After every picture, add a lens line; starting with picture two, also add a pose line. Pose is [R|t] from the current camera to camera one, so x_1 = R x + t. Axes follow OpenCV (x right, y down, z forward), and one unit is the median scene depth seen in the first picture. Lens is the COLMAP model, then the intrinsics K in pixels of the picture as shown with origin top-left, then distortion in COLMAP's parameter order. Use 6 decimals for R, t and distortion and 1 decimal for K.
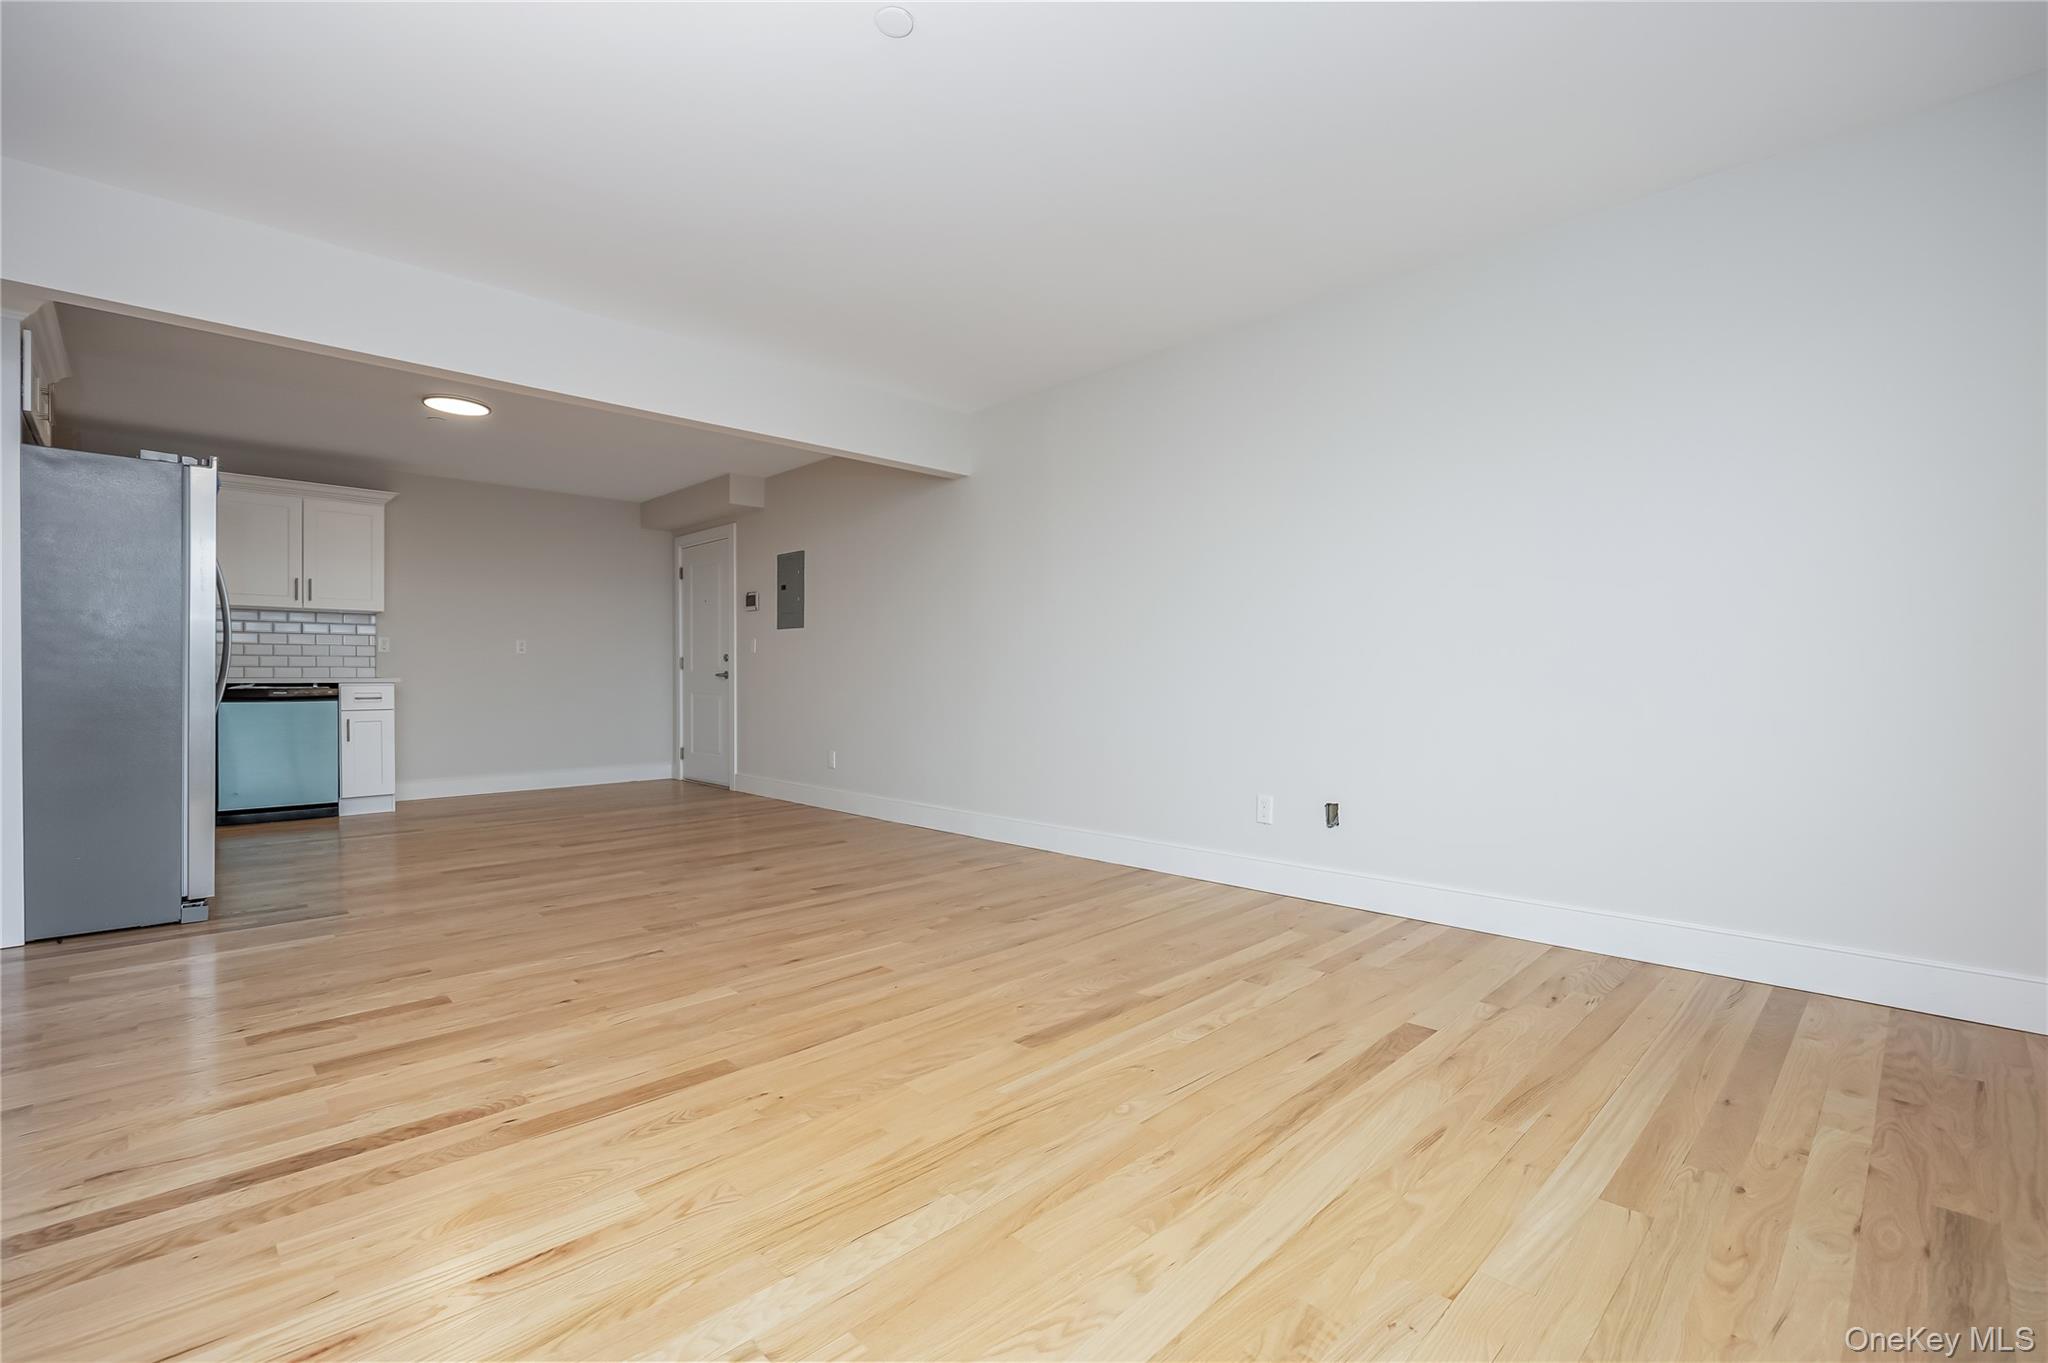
lens RADIAL K [[891.5, 0, 1024.0], [0, 891.5, 681.5], [0, 0, 1]] dist [-0.001552, -0.000346]
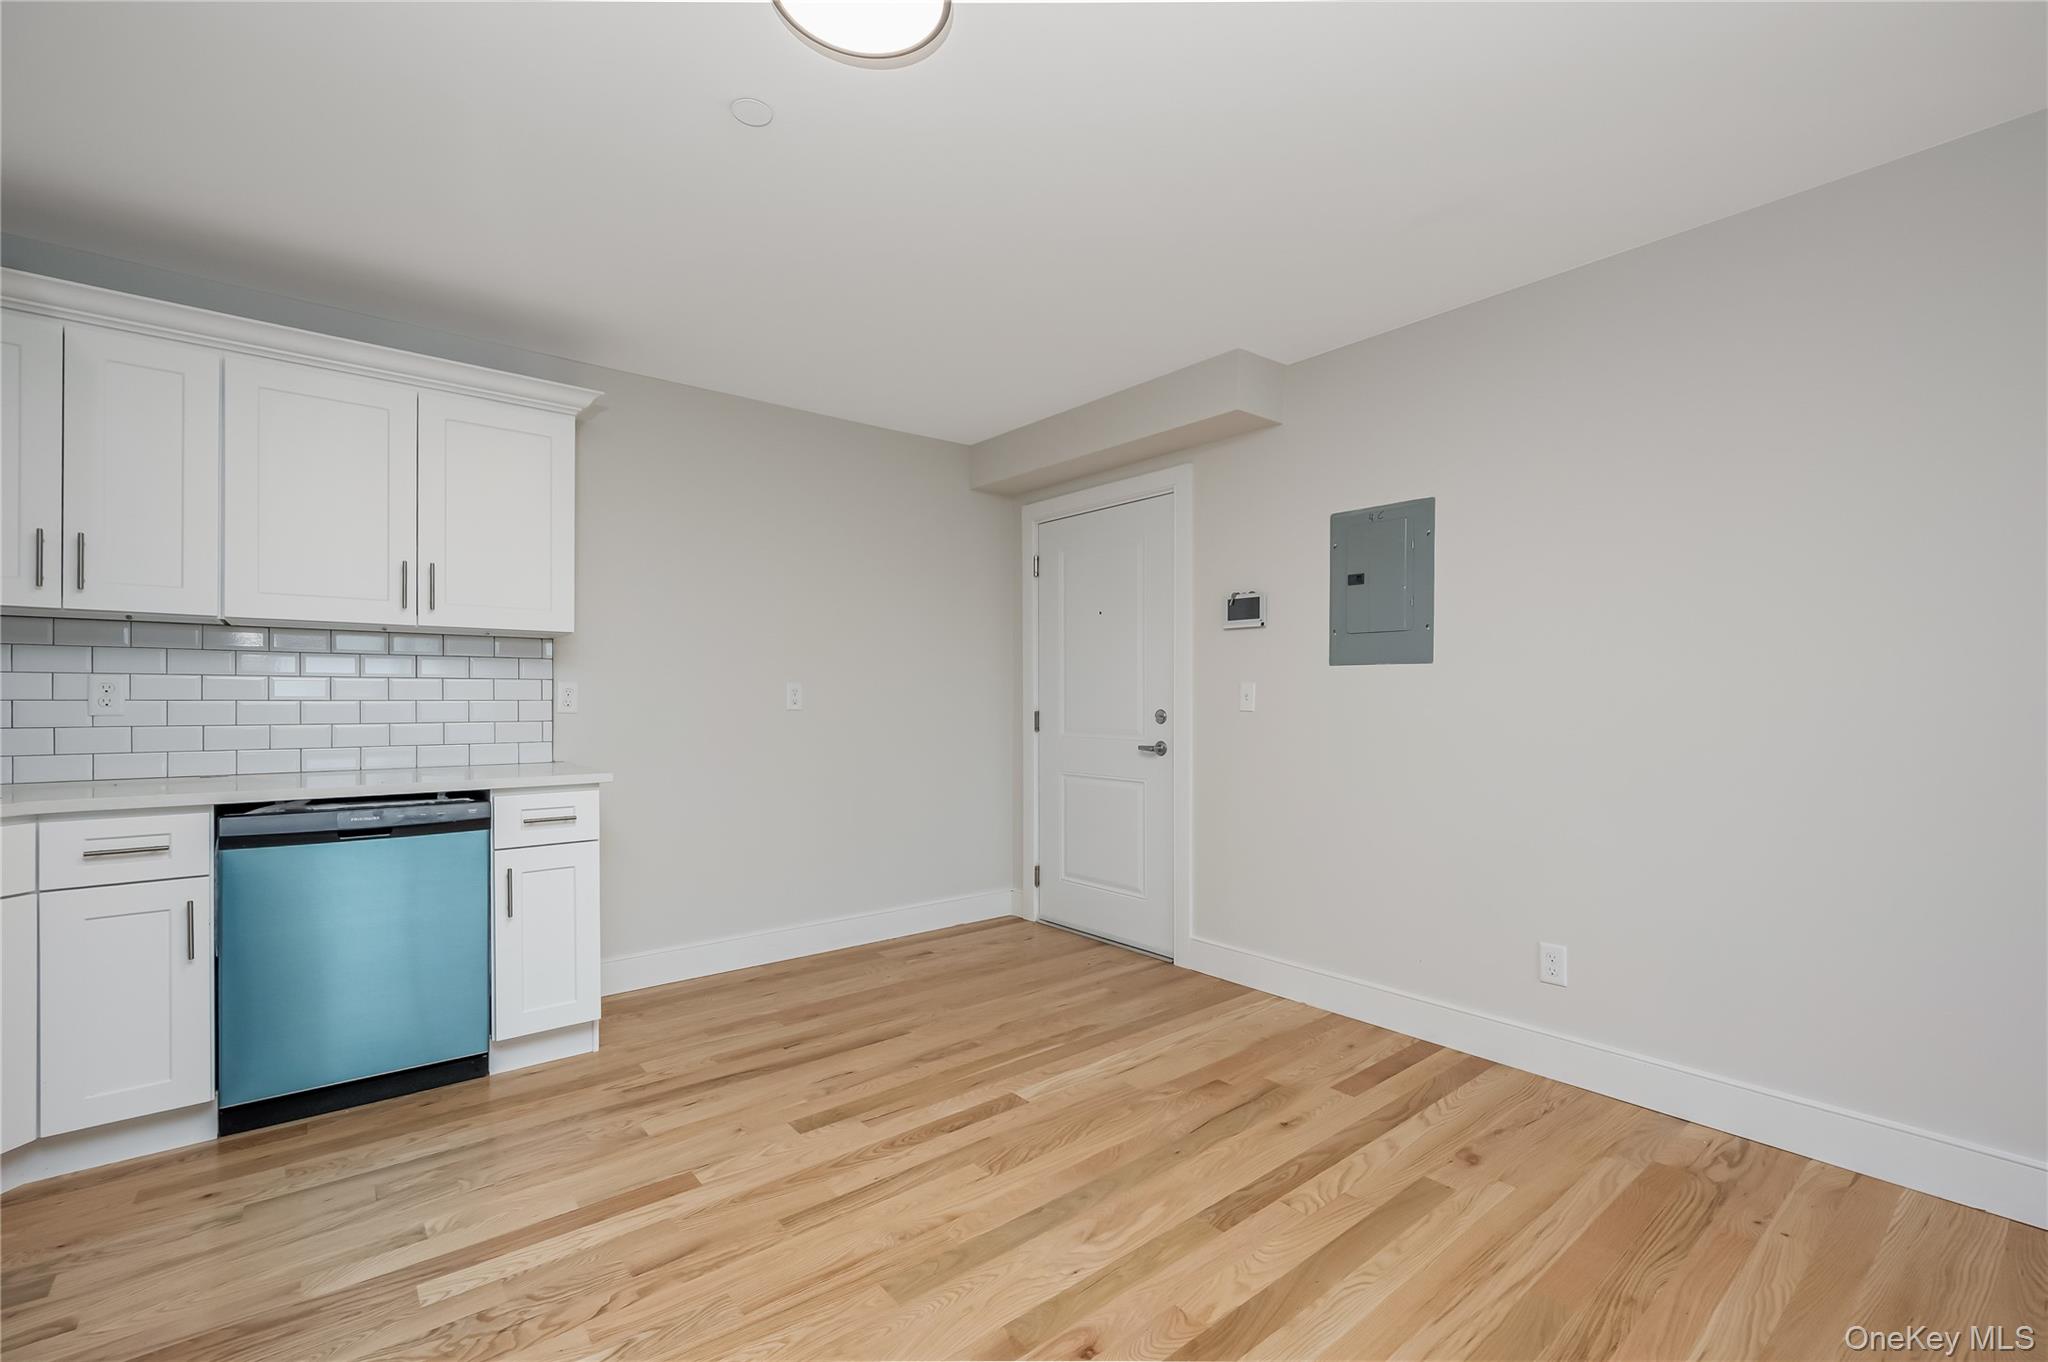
lens RADIAL K [[891.0, 0, 1044.5], [0, 891.0, 691.2], [0, 0, 1]] dist [0.001928, 0.000795]
pose [[0.997296, 0.000685, -0.073491, -0.427348], [-0.001758, 0.999893, -0.014542, -0.039791], [0.073473, 0.014632, 0.997190, 0.533360]]
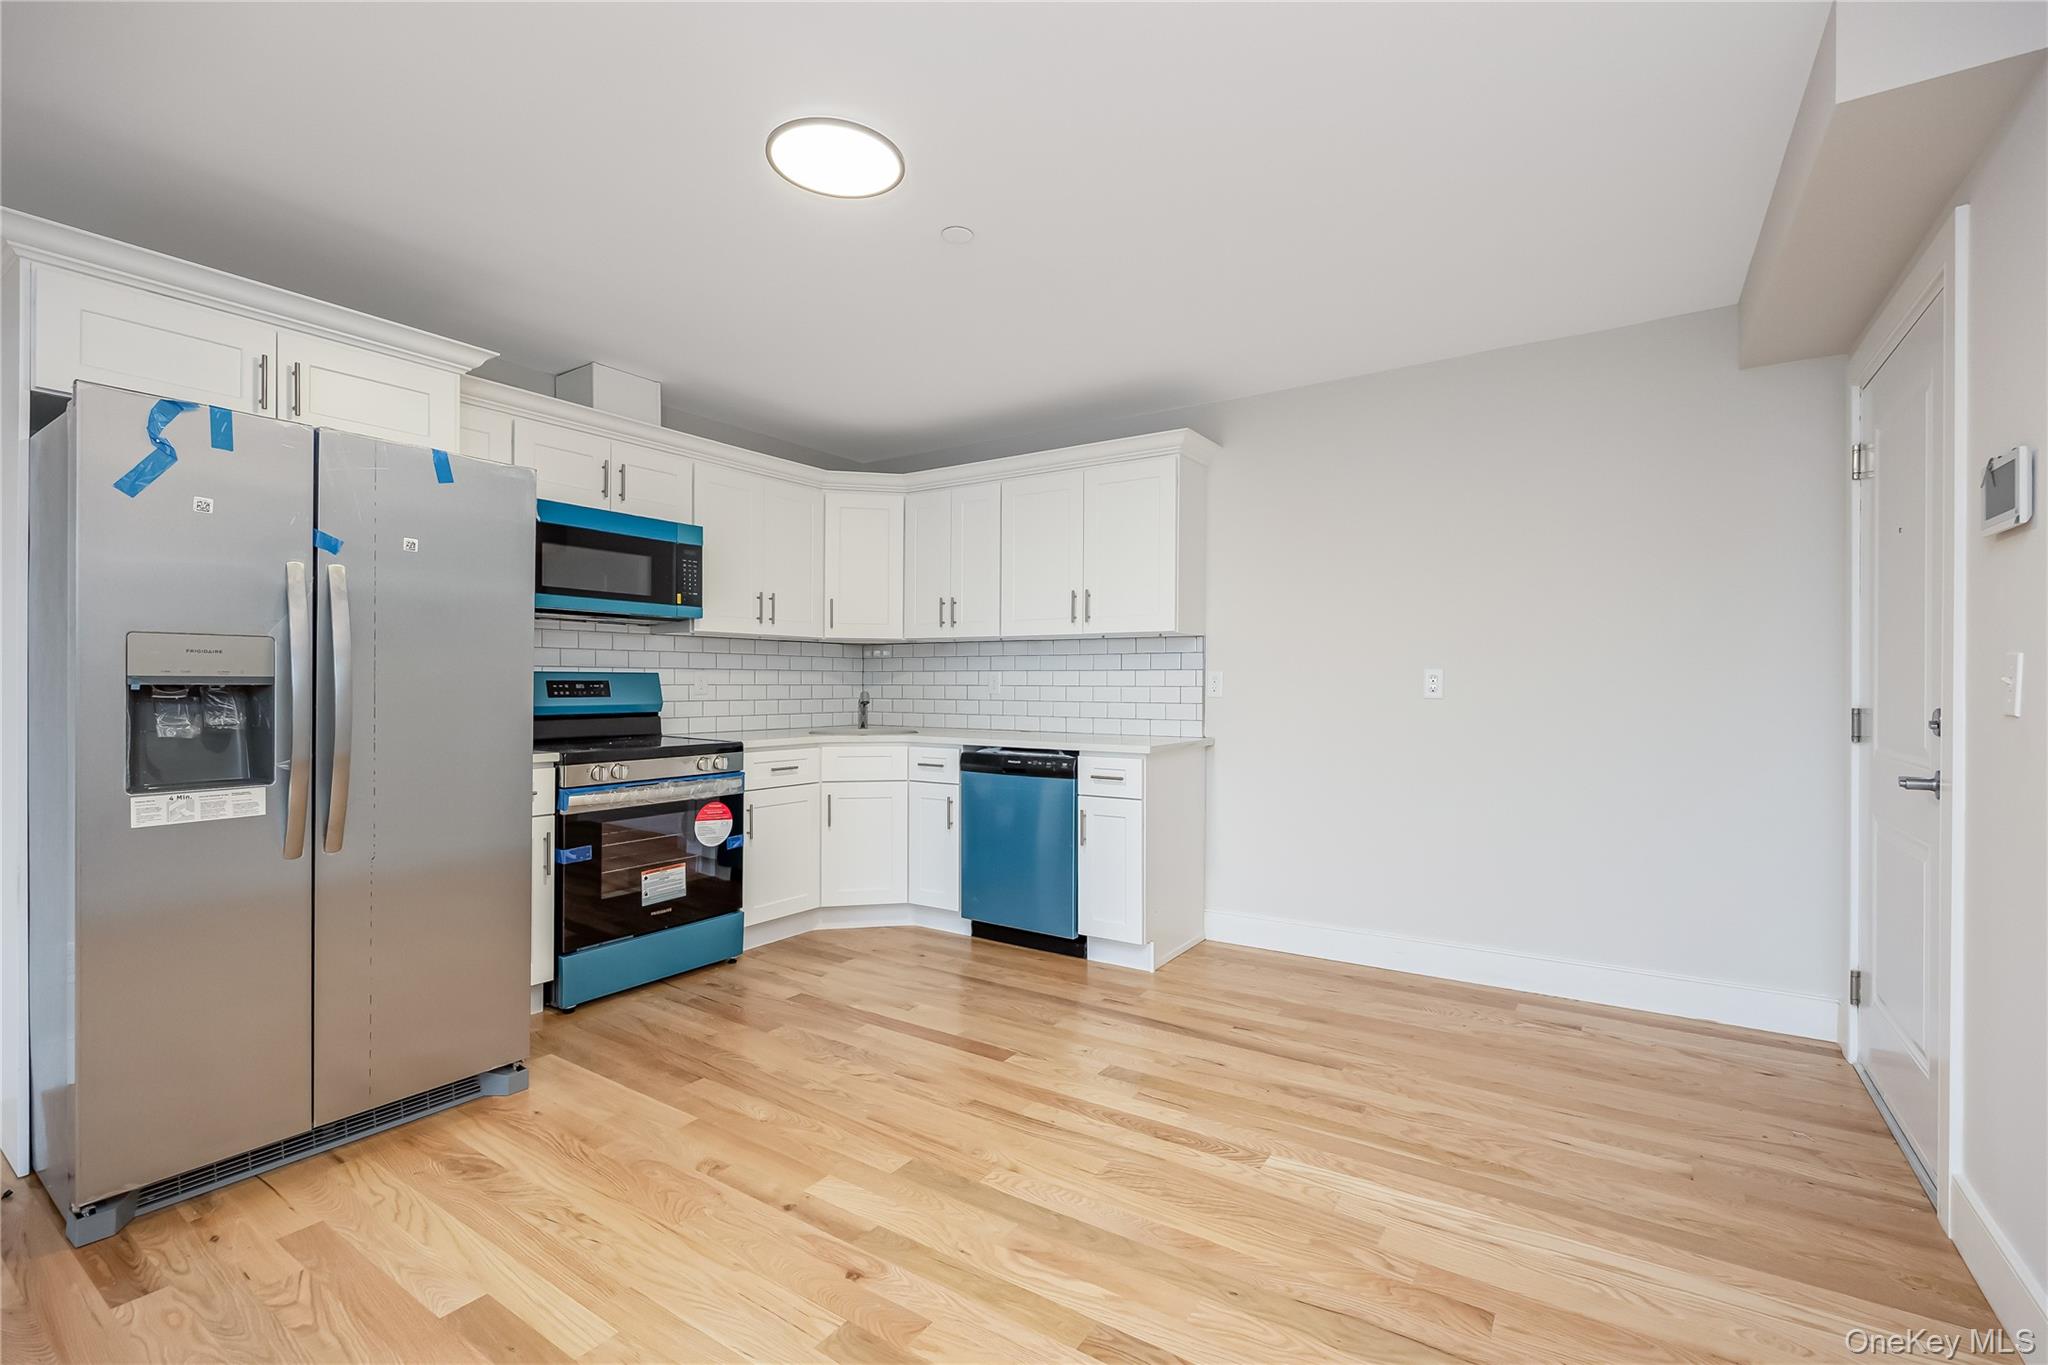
lens RADIAL K [[908.7, 0, 1037.7], [0, 908.7, 677.5], [0, 0, 1]] dist [-0.001015, 0.000054]
pose [[0.213341, -0.007608, -0.976948, -0.140139], [-0.008757, 0.999915, -0.009700, -0.040898], [0.976939, 0.010625, 0.213256, 0.785194]]
